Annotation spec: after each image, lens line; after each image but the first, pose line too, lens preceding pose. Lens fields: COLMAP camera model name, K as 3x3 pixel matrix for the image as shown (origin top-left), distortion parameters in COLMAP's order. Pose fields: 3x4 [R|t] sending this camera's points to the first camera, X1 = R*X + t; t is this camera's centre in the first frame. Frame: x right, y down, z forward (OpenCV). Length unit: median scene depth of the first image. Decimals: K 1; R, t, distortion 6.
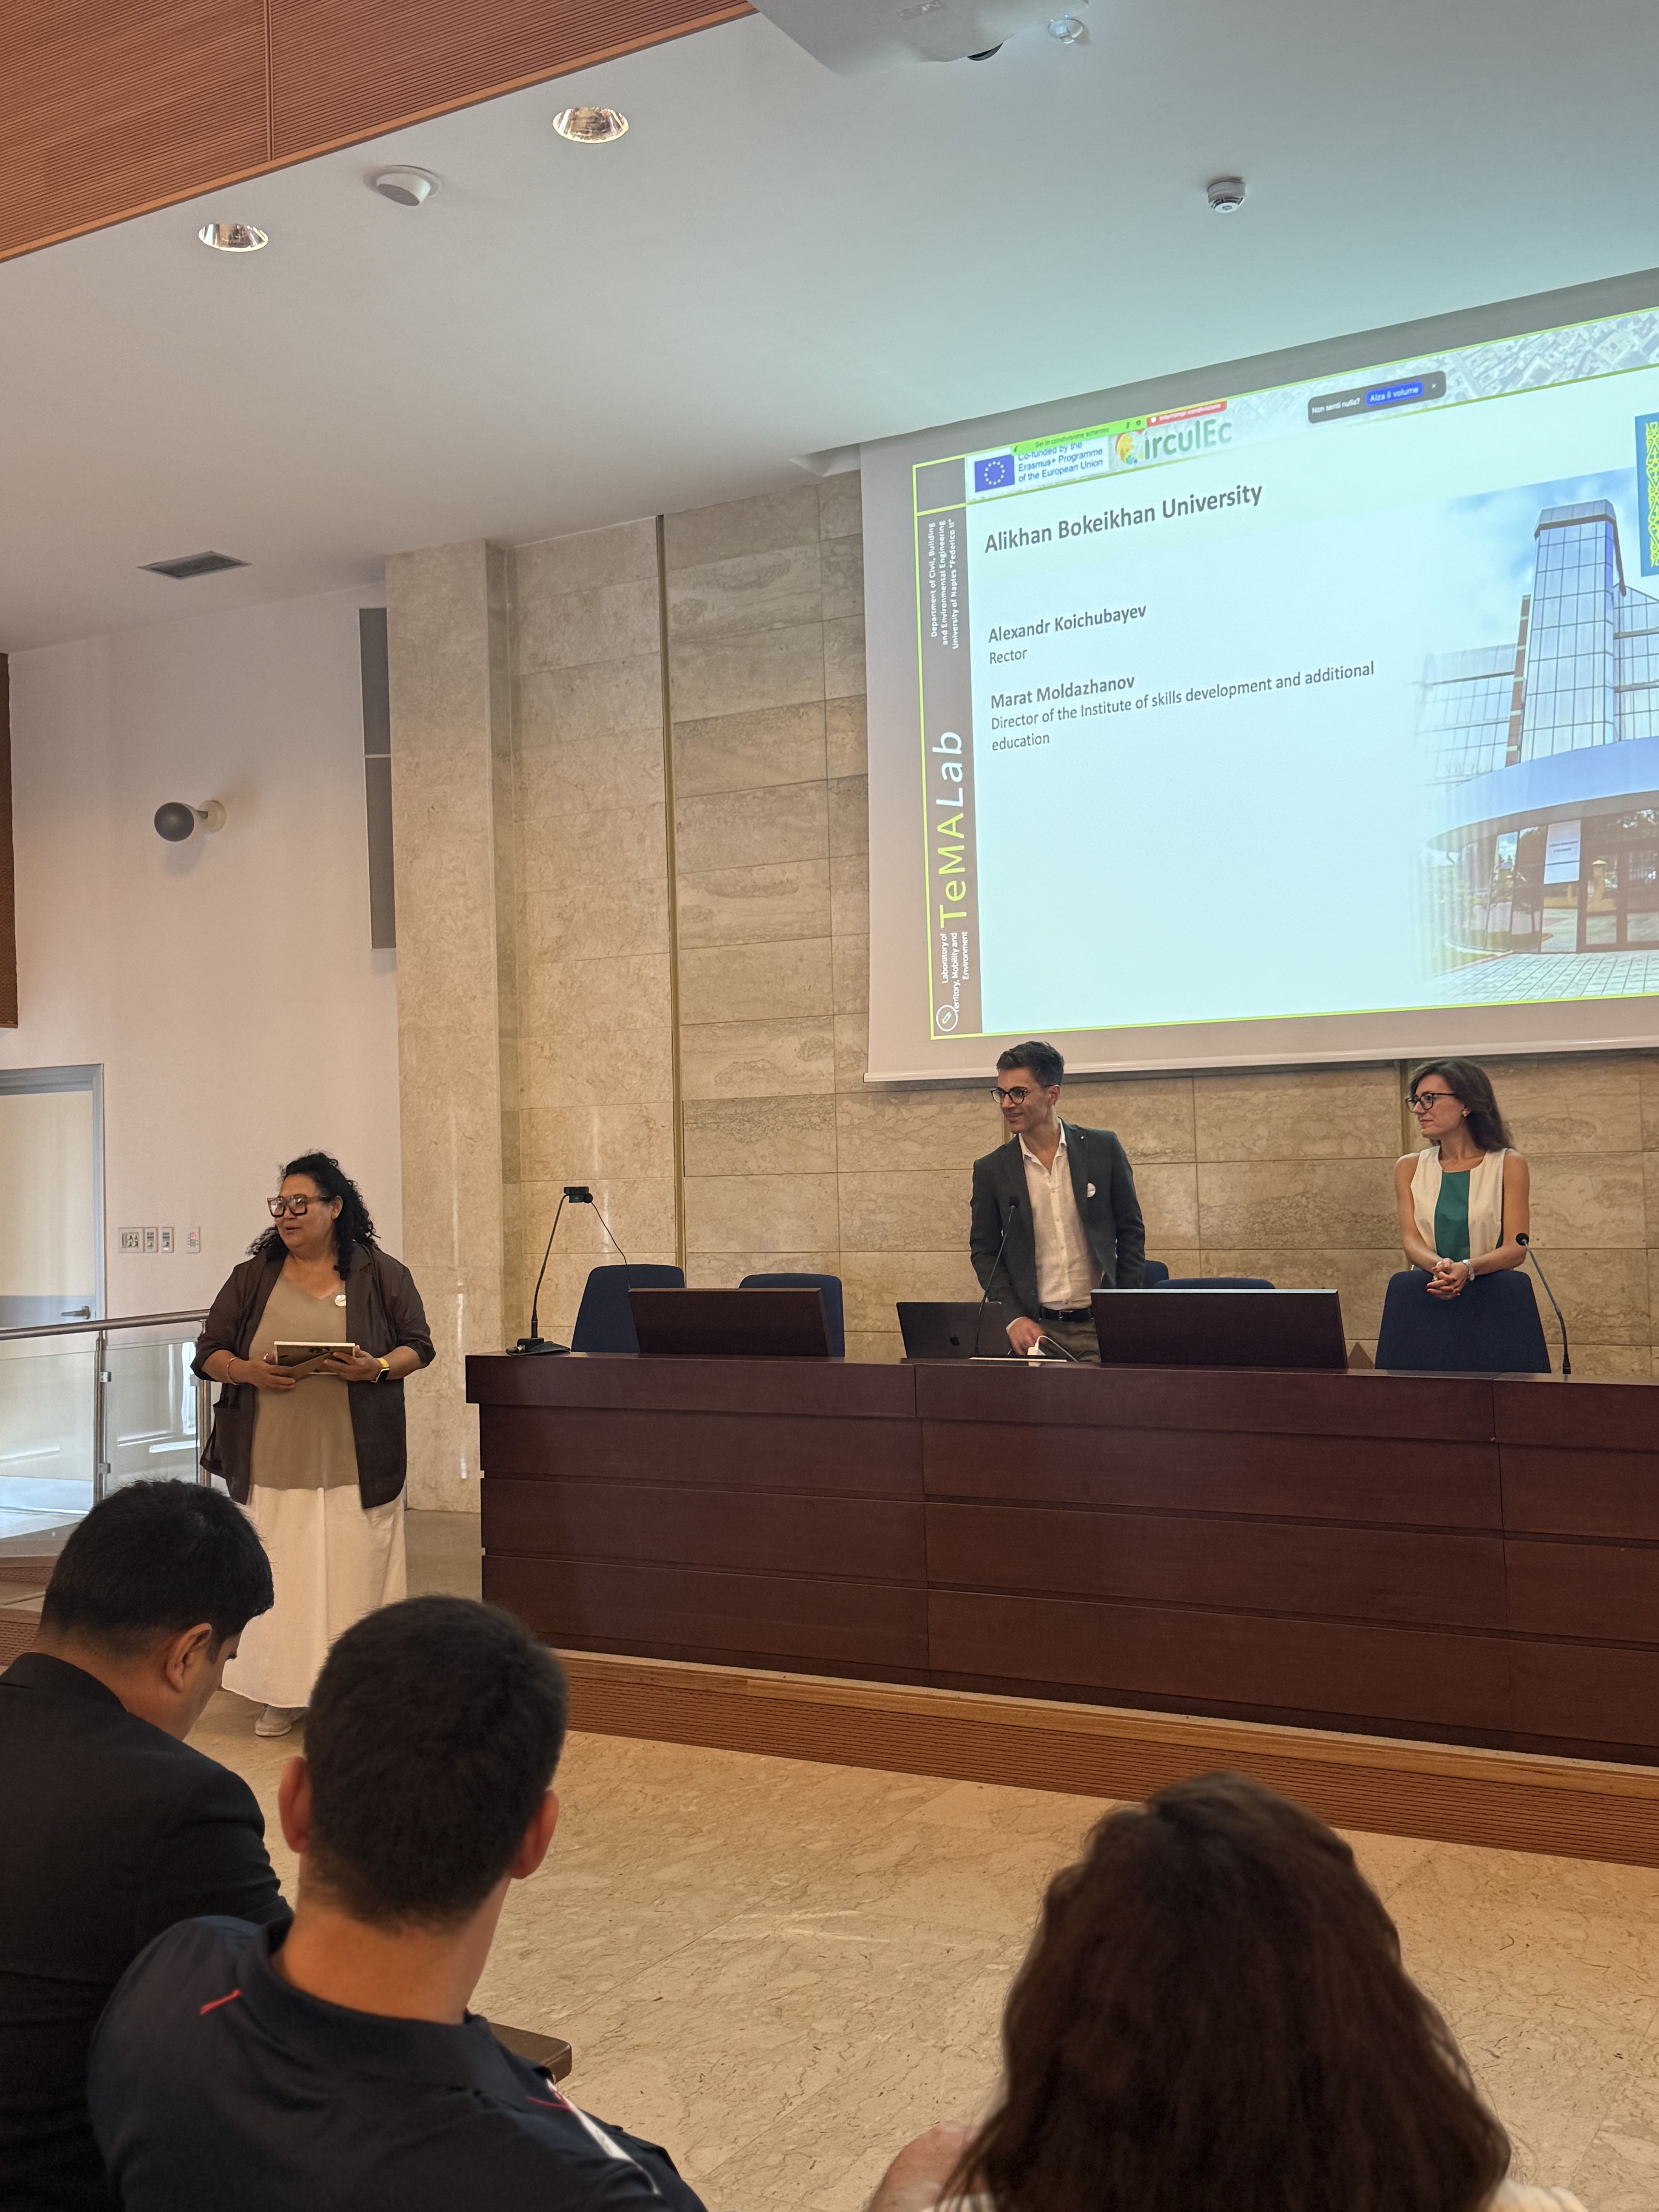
lens RADIAL K [[2173.0, 0, 839.8], [0, 2173.0, 1102.3], [0, 0, 1]] dist [0.183298, -0.423737]
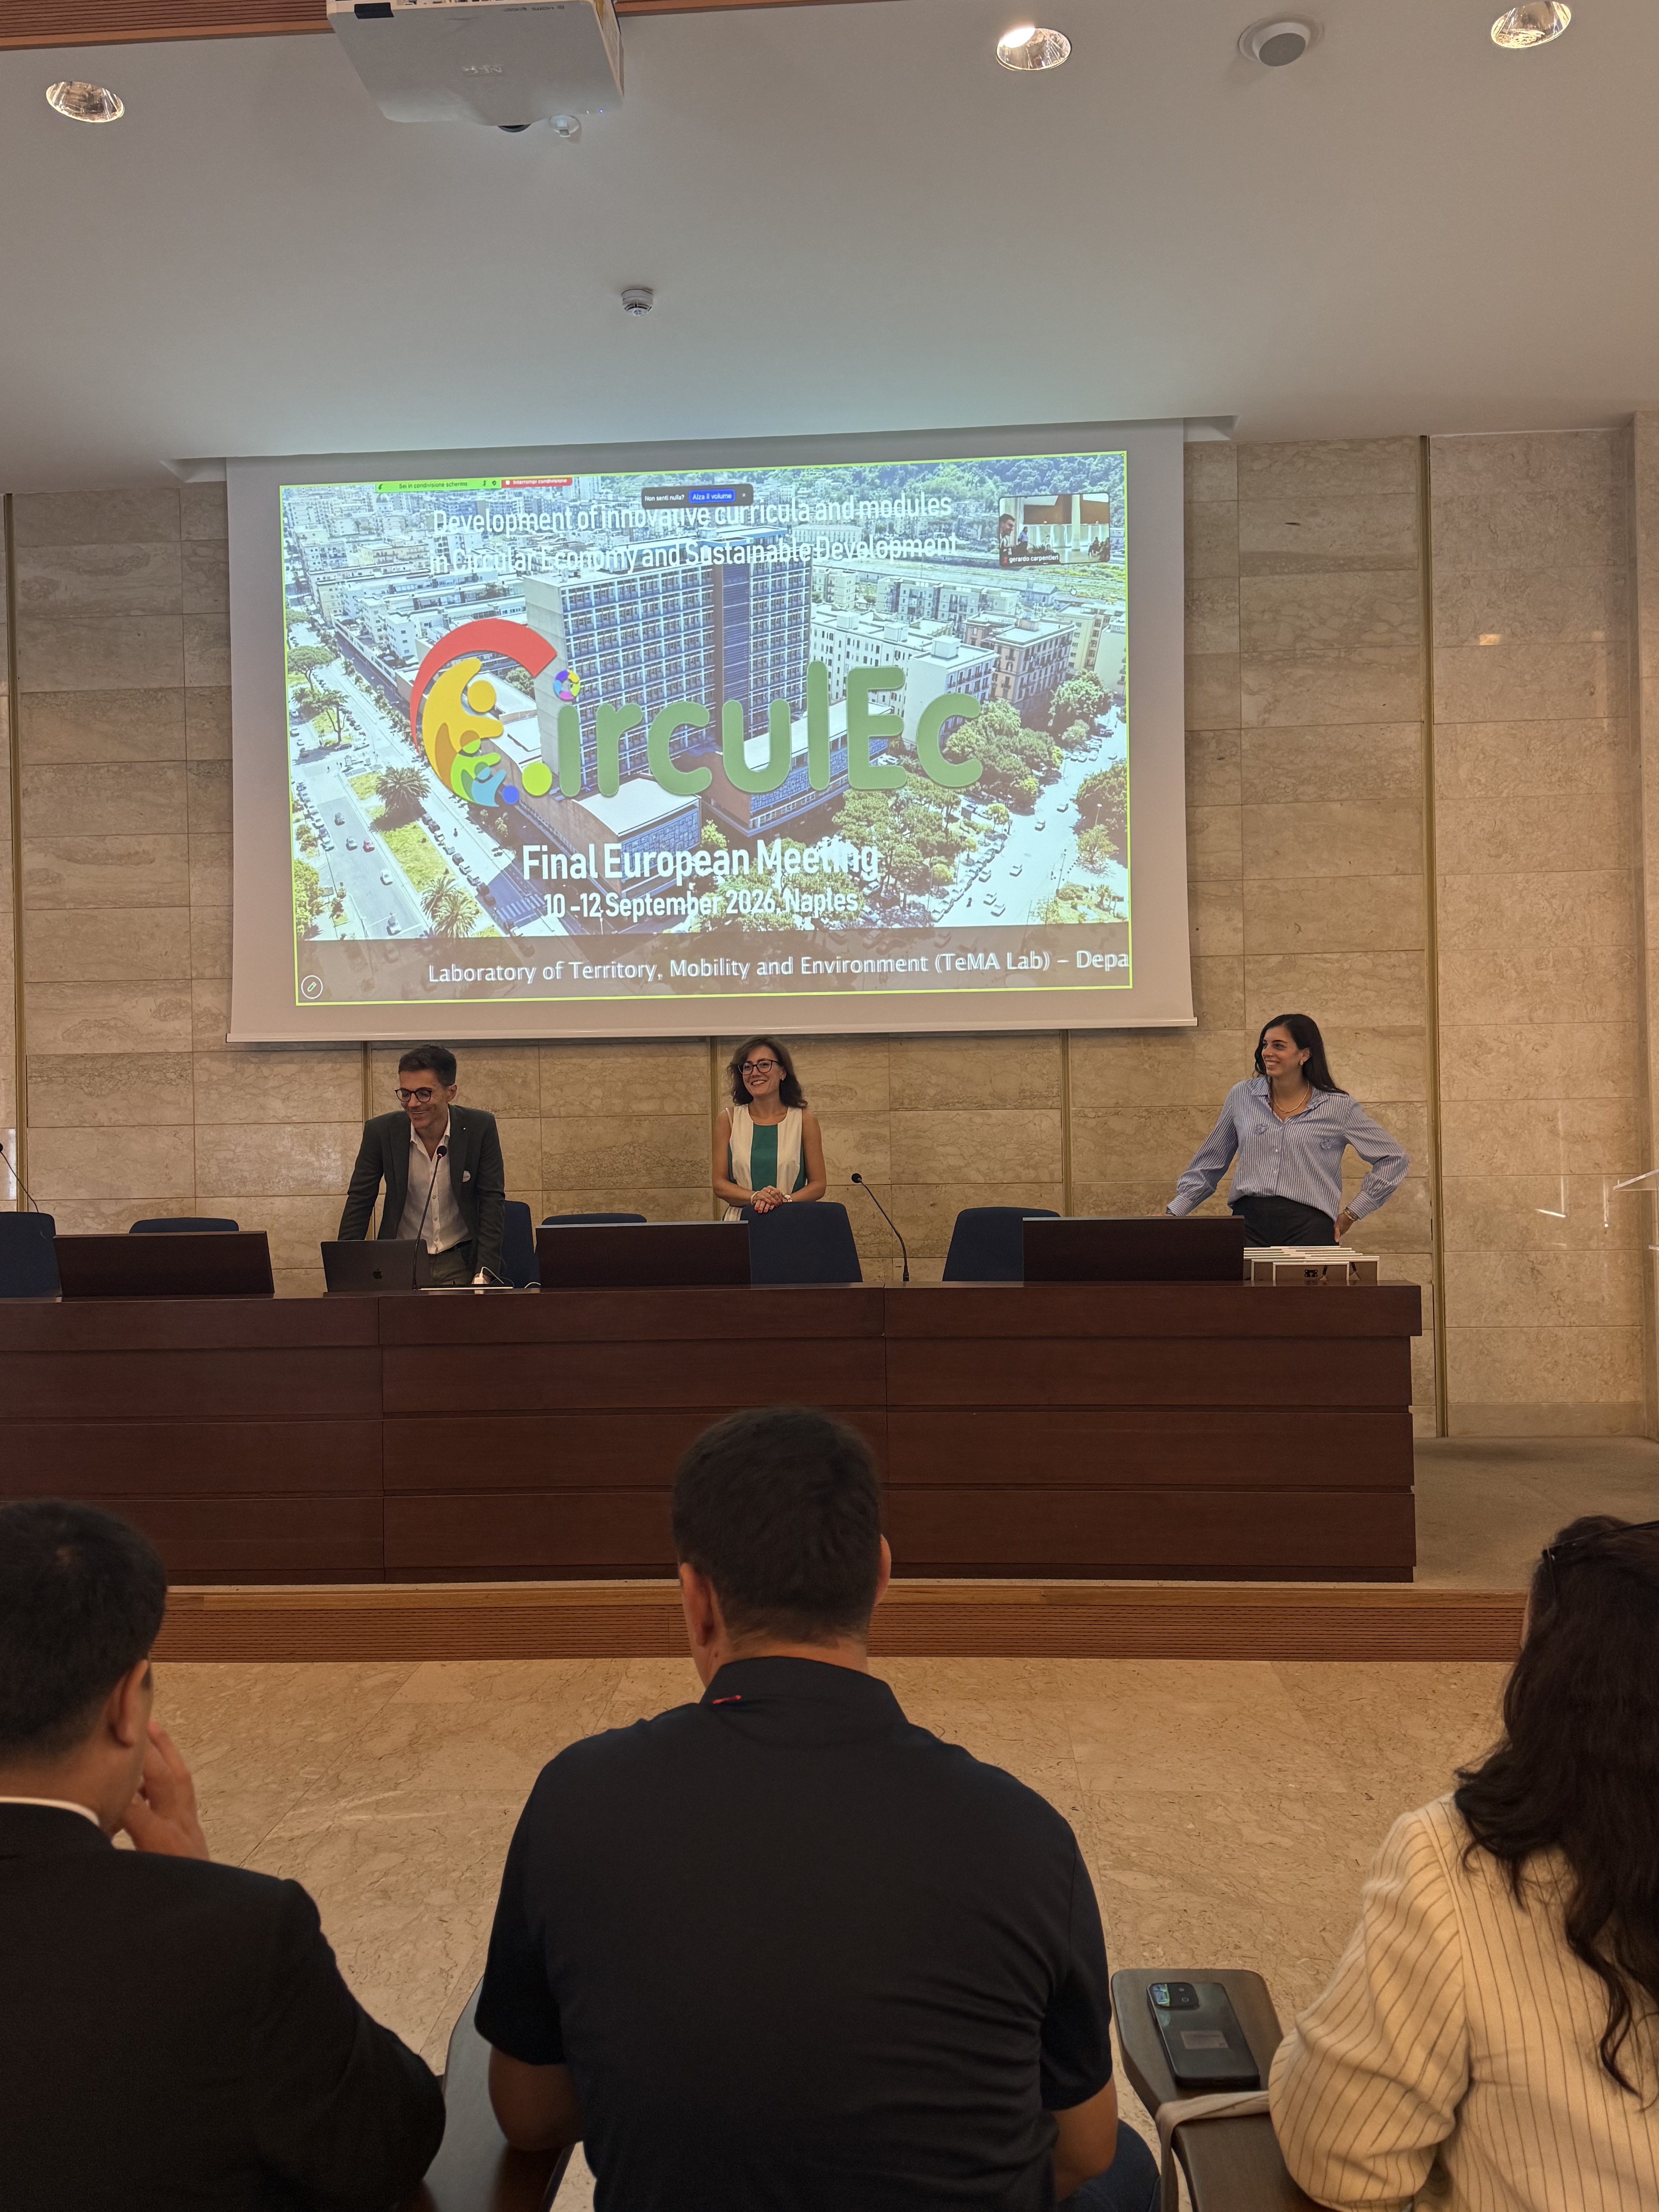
lens RADIAL K [[1756.7, 0, 827.9], [0, 1756.7, 1104.4], [0, 0, 1]] dist [0.191050, -0.430472]
pose [[0.898257, 0.011327, 0.439324, -0.109785], [-0.019426, 0.999714, 0.013943, 0.003661], [-0.439041, -0.021059, 0.898220, 0.060471]]
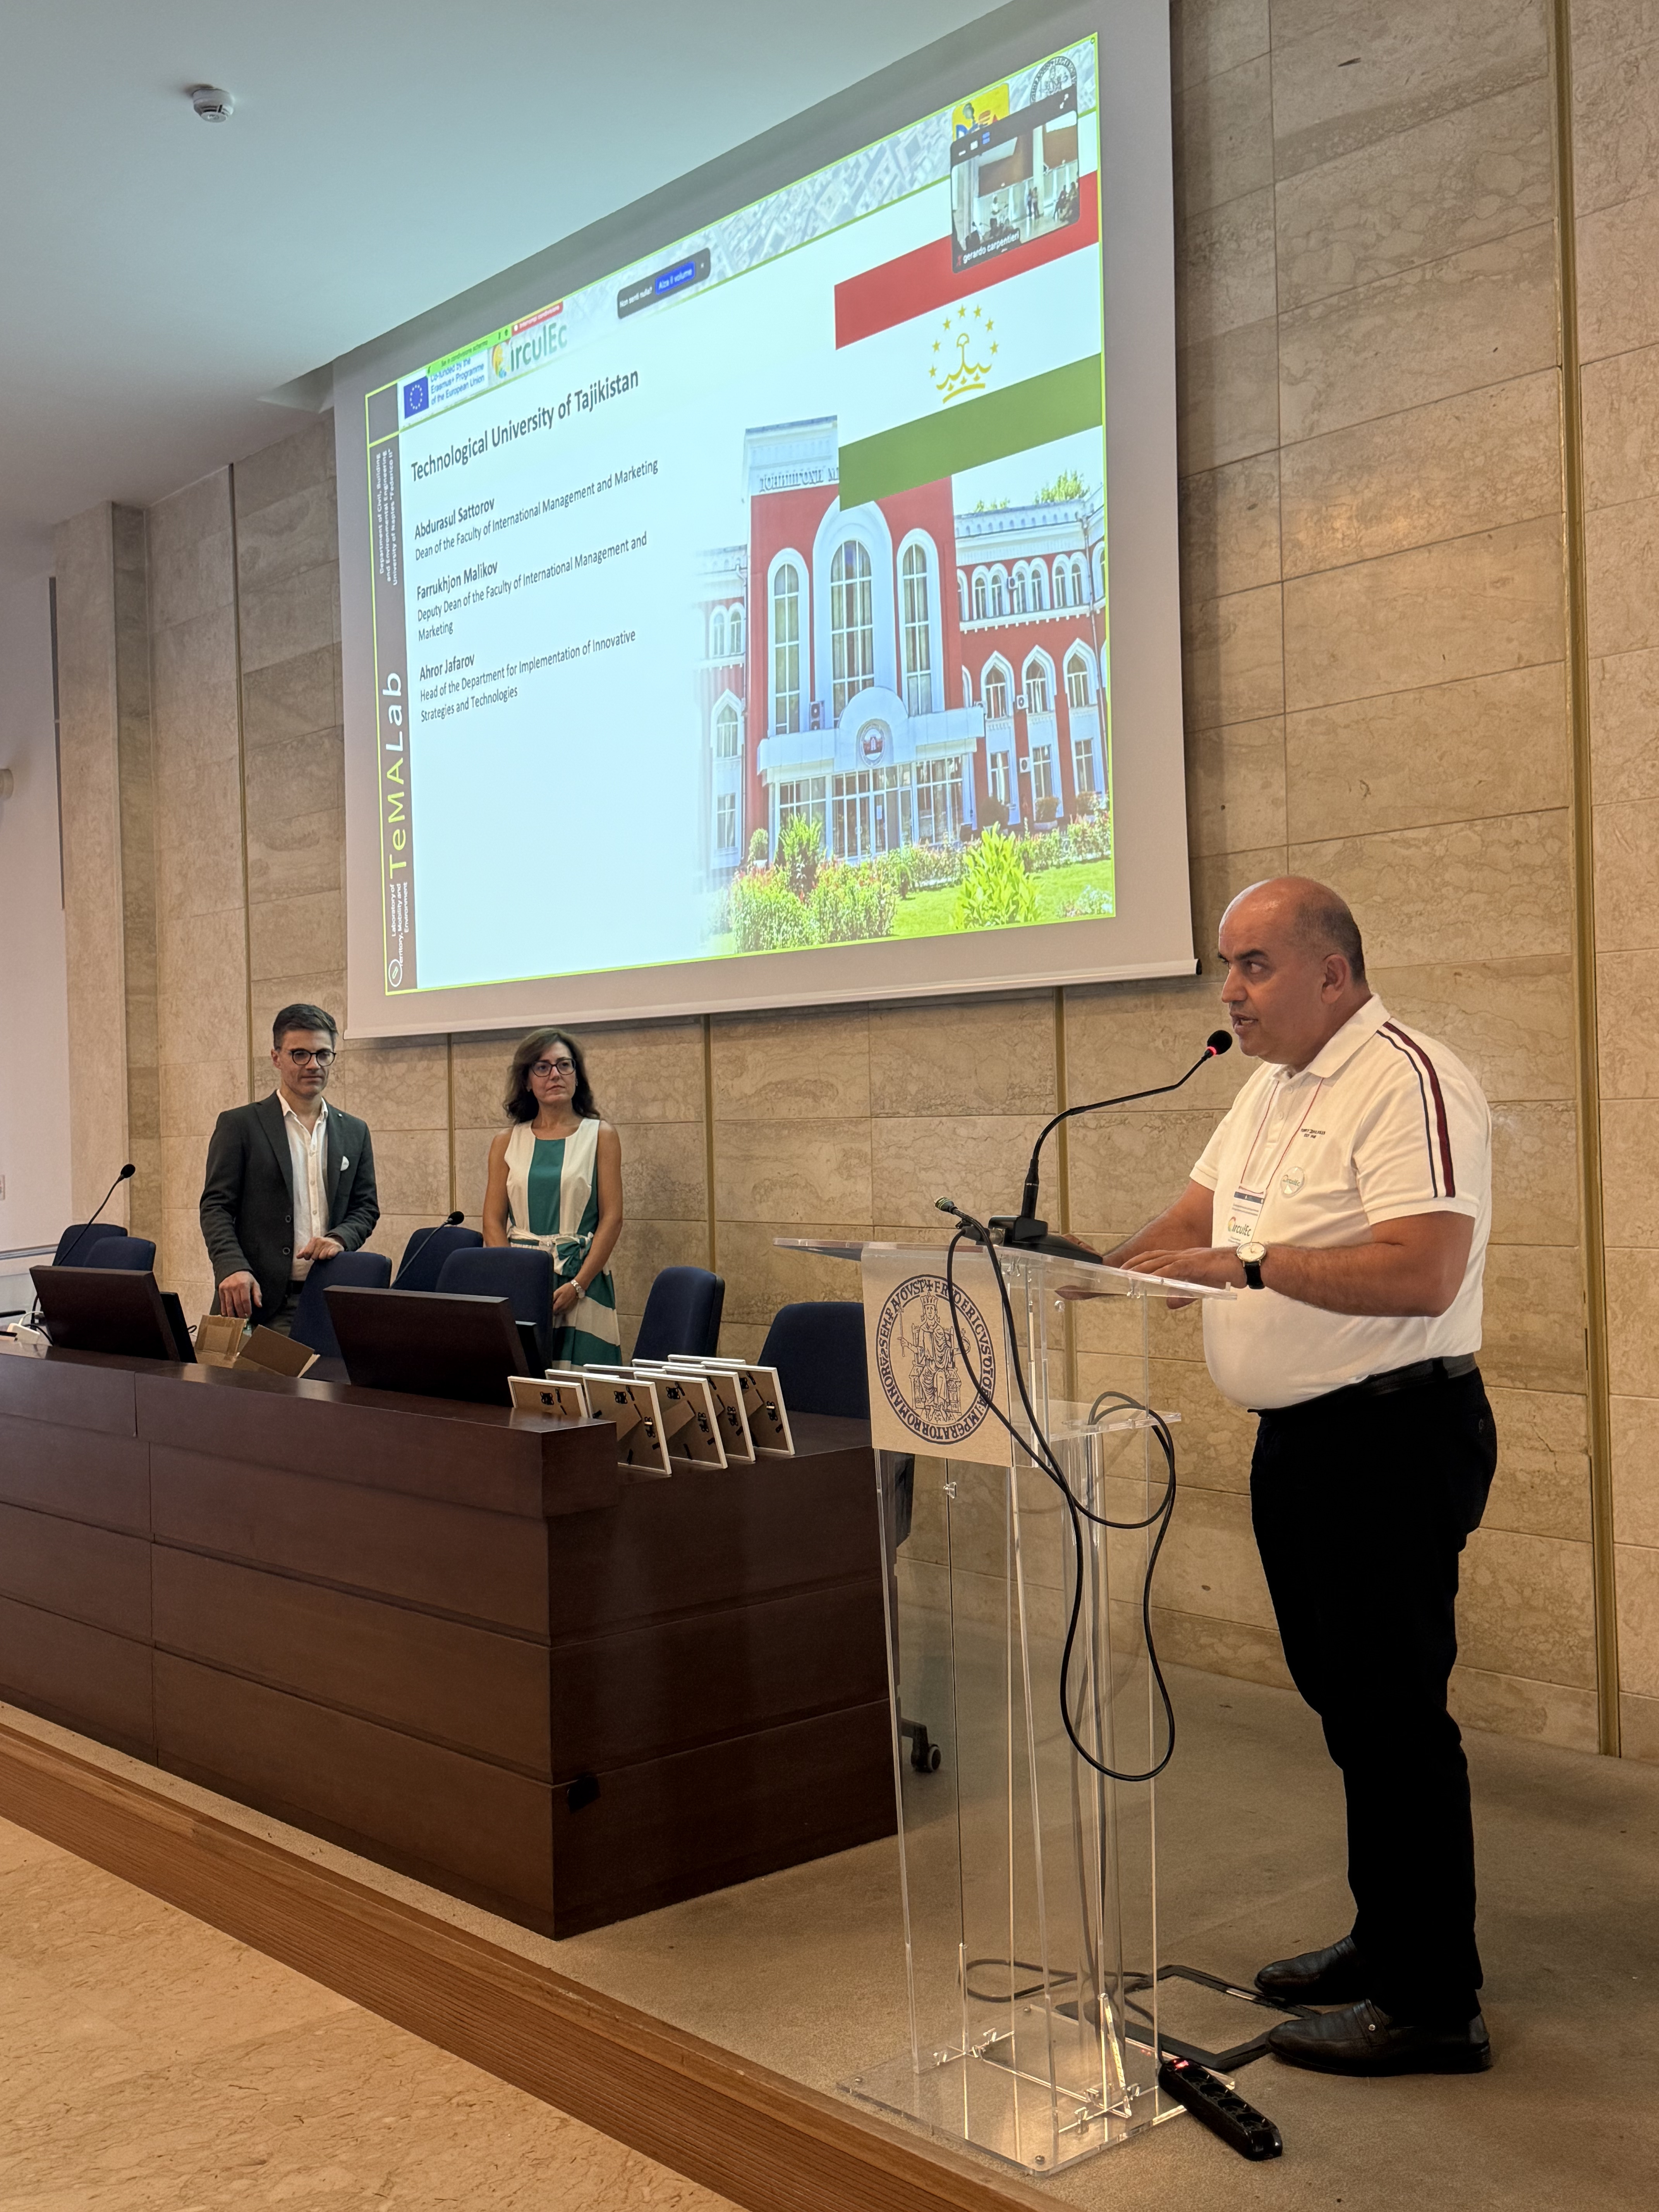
lens RADIAL K [[2262.9, 0, 824.8], [0, 2262.9, 1097.6], [0, 0, 1]] dist [0.195158, -0.446739]
pose [[0.946364, 0.001111, -0.323101, 0.535691], [0.008075, 0.999600, 0.027086, -0.009040], [0.323002, -0.028243, 0.945977, 0.104687]]
